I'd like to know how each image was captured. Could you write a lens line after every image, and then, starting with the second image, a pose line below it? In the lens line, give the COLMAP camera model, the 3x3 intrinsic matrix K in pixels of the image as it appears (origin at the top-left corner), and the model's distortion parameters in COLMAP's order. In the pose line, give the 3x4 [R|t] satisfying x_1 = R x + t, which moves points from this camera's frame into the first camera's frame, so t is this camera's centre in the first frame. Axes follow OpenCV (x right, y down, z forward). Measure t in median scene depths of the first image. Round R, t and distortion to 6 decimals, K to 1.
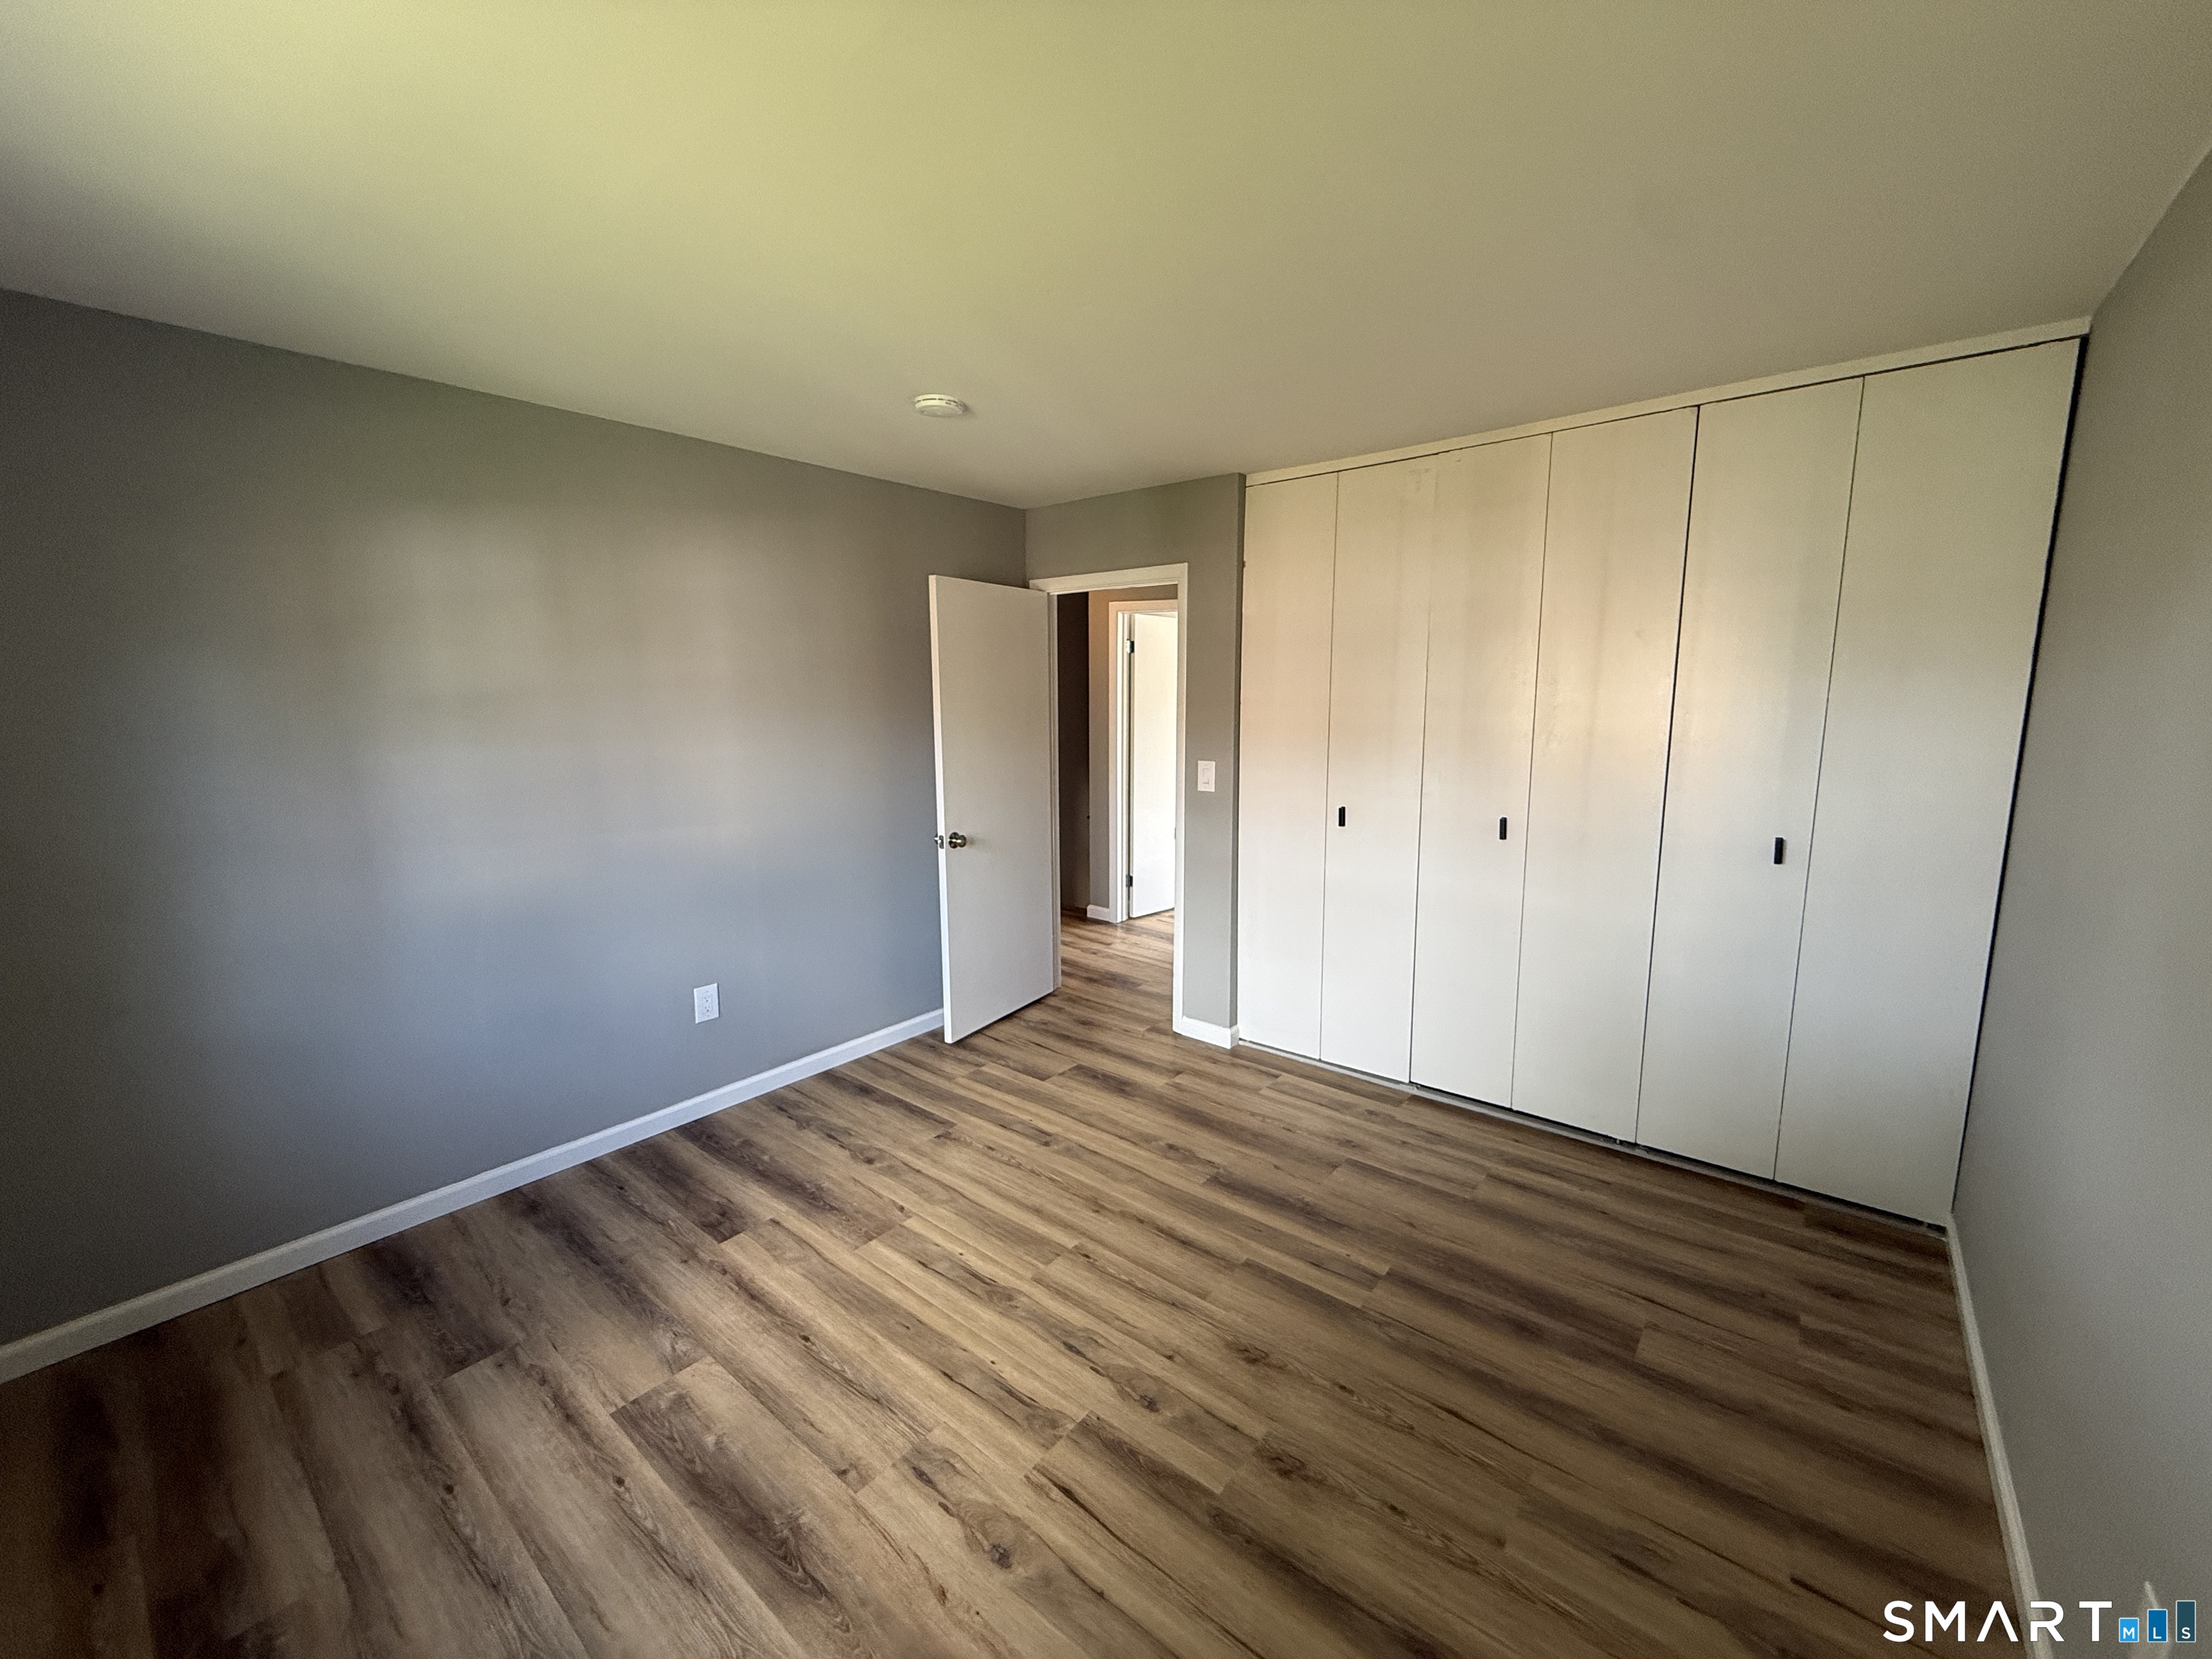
lens RADIAL K [[879.4, 0, 1100.3], [0, 879.4, 812.9], [0, 0, 1]] dist [0.000655, -0.000032]
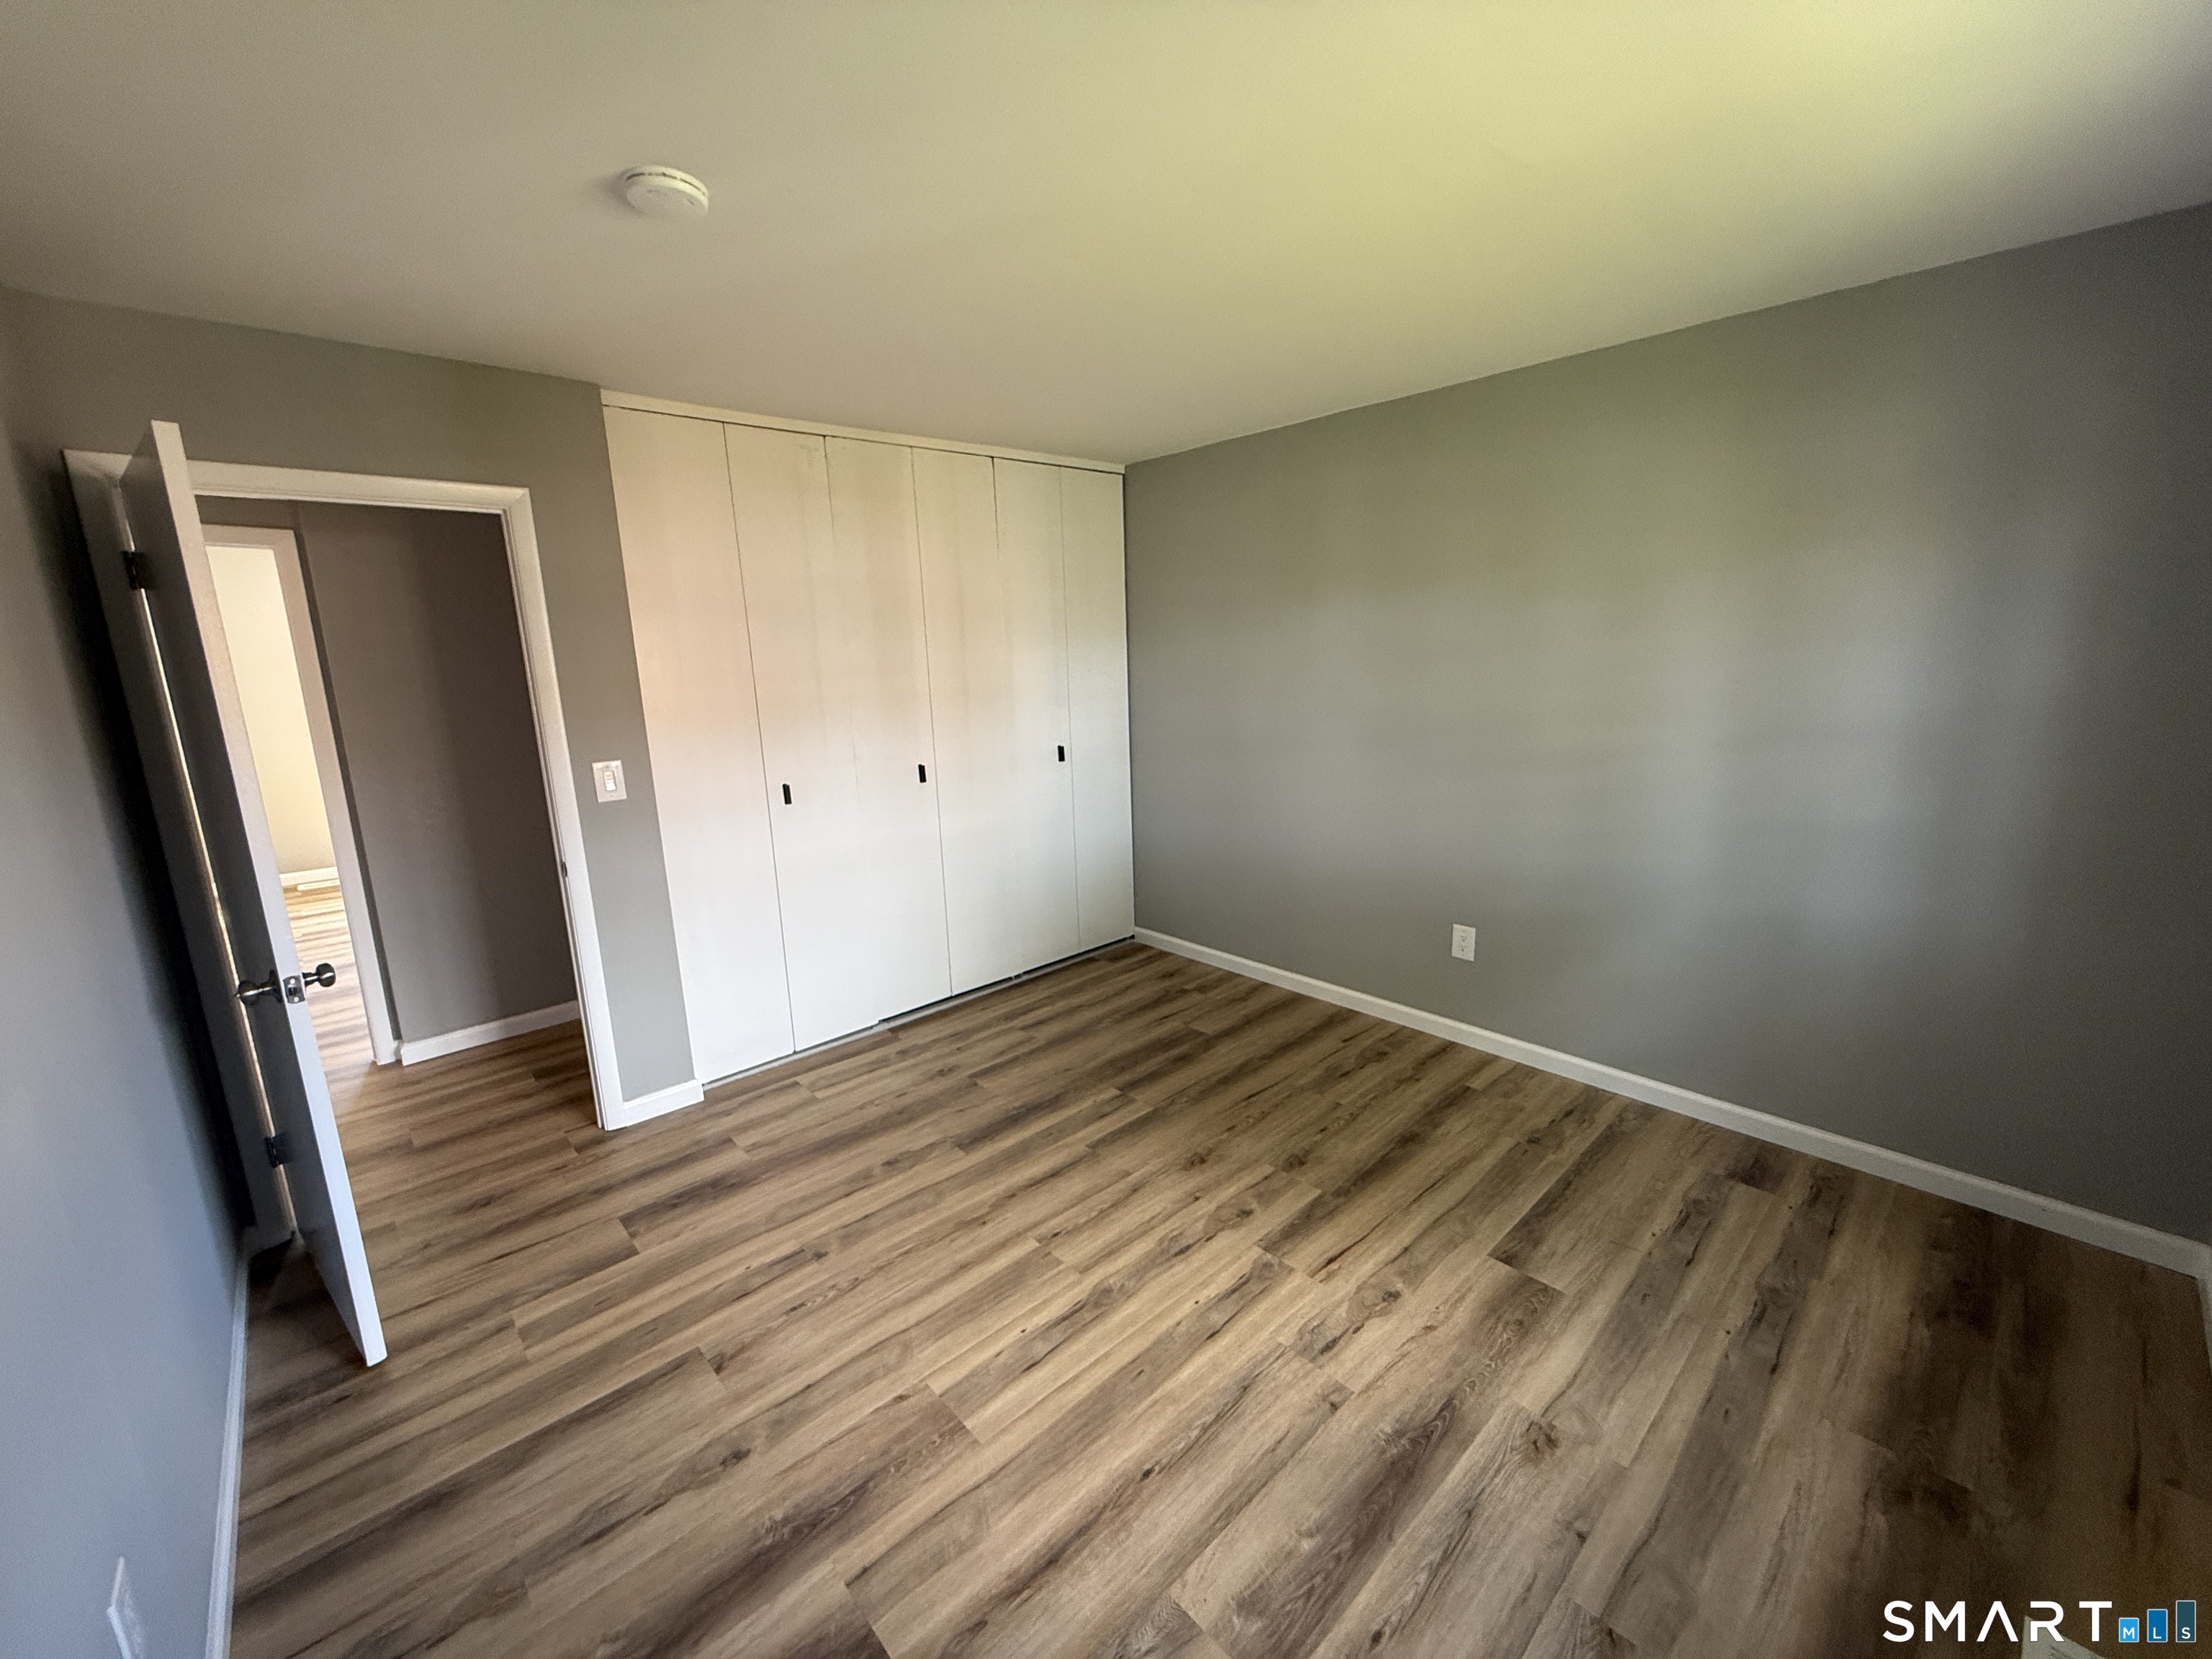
lens RADIAL K [[879.4, 0, 1113.6], [0, 879.4, 800.1], [0, 0, 1]] dist [0.000655, -0.000032]
pose [[0.142154, -0.167055, 0.975646, -0.933432], [0.167690, 0.975473, 0.142593, -0.099753], [-0.975537, 0.143336, 0.166681, 0.752678]]
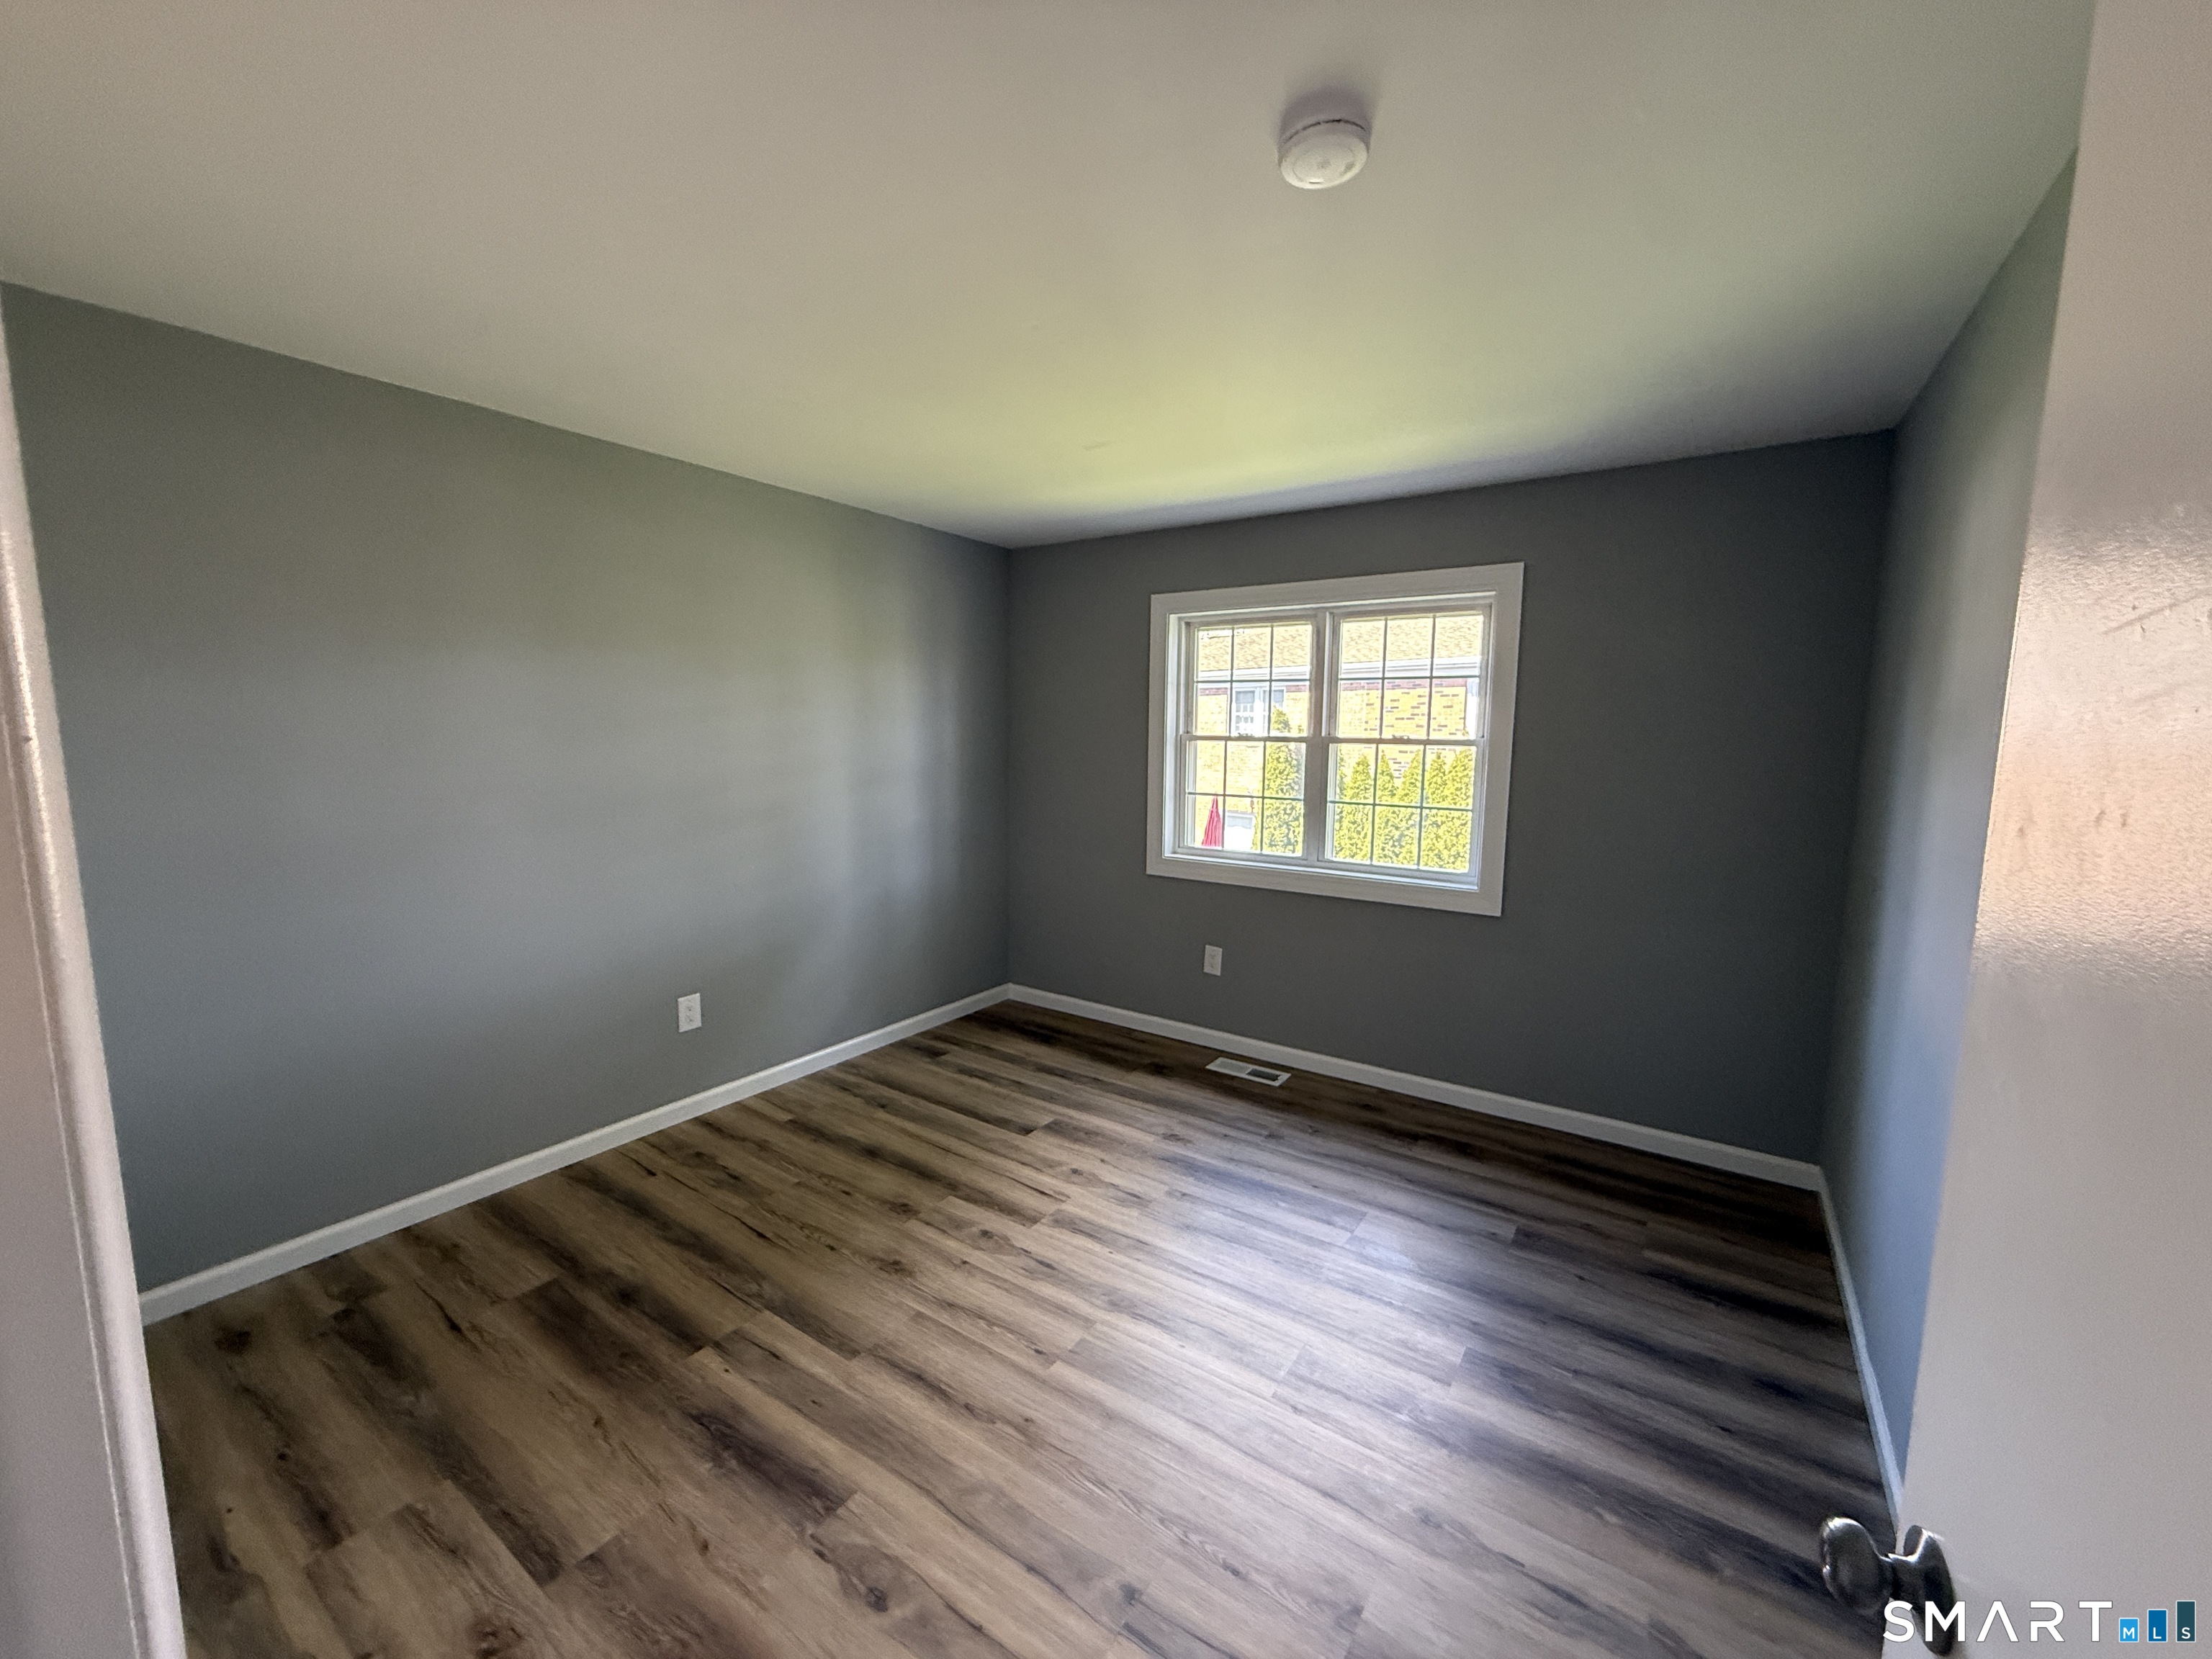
lens RADIAL K [[879.4, 0, 1075.5], [0, 879.4, 817.1], [0, 0, 1]] dist [0.000655, -0.000032]
pose [[-0.998354, 0.001092, -0.057333, -0.003336], [-0.012844, 0.970160, 0.242125, -0.231865], [0.055887, 0.242463, -0.968550, 1.824817]]
